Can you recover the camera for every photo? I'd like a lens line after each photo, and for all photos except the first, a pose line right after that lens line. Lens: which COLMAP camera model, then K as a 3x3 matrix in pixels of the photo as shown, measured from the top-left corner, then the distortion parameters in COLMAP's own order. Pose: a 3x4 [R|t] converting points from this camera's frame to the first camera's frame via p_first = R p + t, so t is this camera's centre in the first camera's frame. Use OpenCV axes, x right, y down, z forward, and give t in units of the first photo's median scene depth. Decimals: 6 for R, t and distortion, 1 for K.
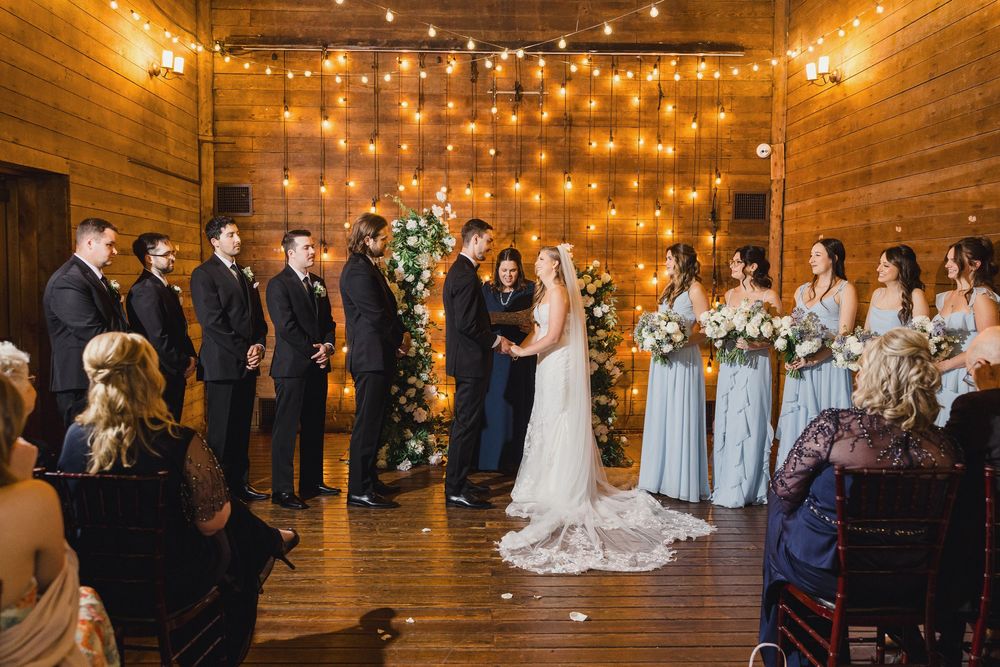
lens RADIAL K [[821.8, 0, 500.1], [0, 821.8, 321.5], [0, 0, 1]] dist [-0.004093, 0.000301]
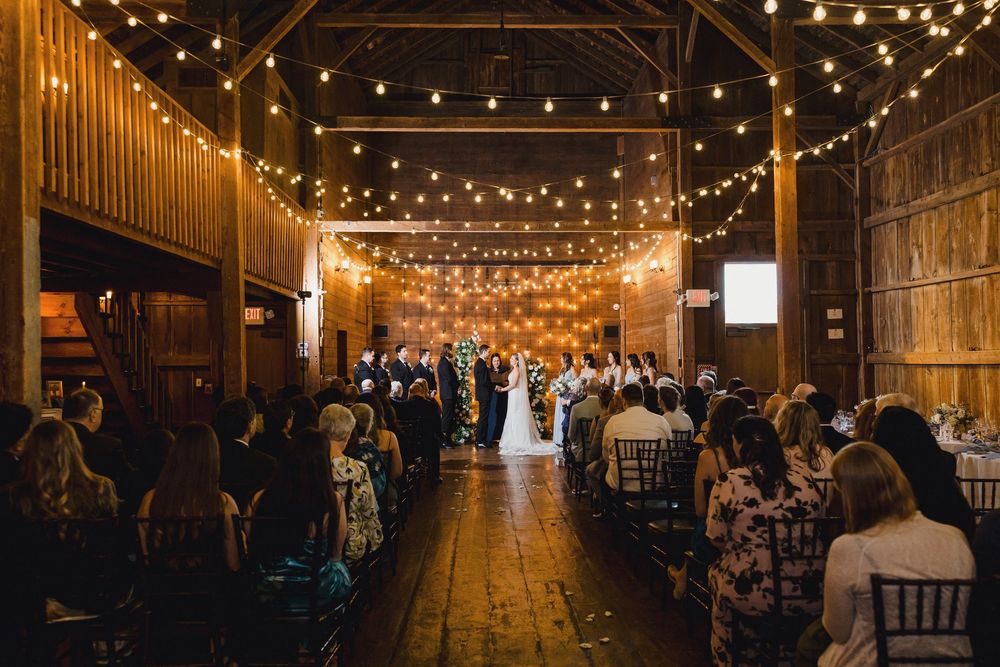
lens RADIAL K [[800.6, 0, 494.4], [0, 800.6, 330.7], [0, 0, 1]] dist [0.007162, -0.001988]
pose [[0.999903, -0.010246, -0.009431, 0.007321], [0.009350, 0.995851, -0.090519, 0.051777], [0.010320, 0.090422, 0.995850, -1.182580]]
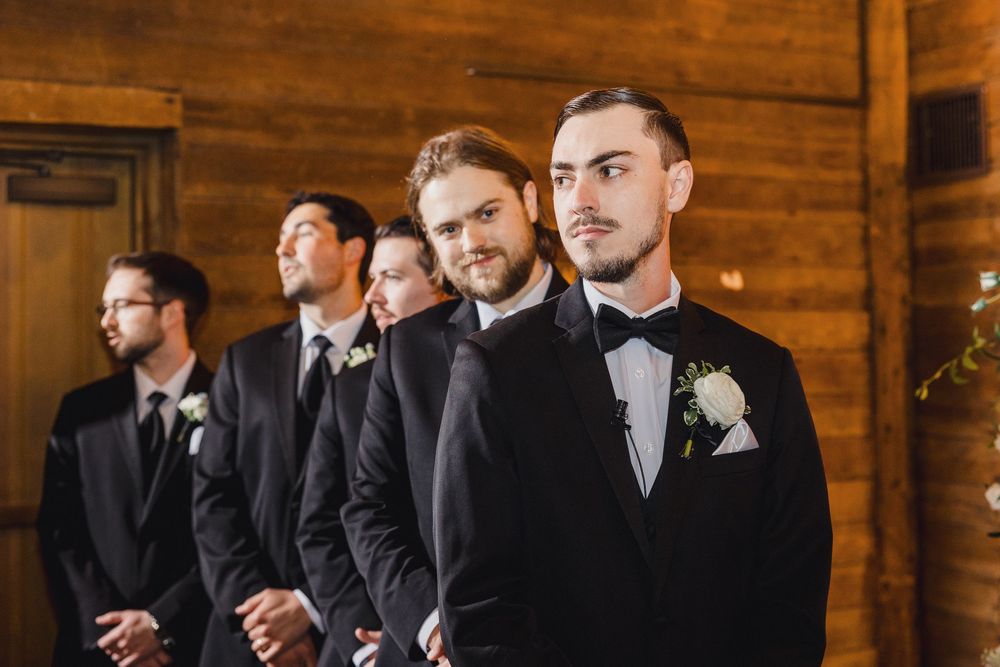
lens RADIAL K [[1452.8, 0, 498.7], [0, 1452.8, 321.2], [0, 0, 1]] dist [0.016246, -0.027172]
pose [[0.446485, -0.021688, -0.894528, 0.144430], [-0.033127, 0.998620, -0.040746, -0.037281], [0.894178, 0.047826, 0.445150, 0.557736]]
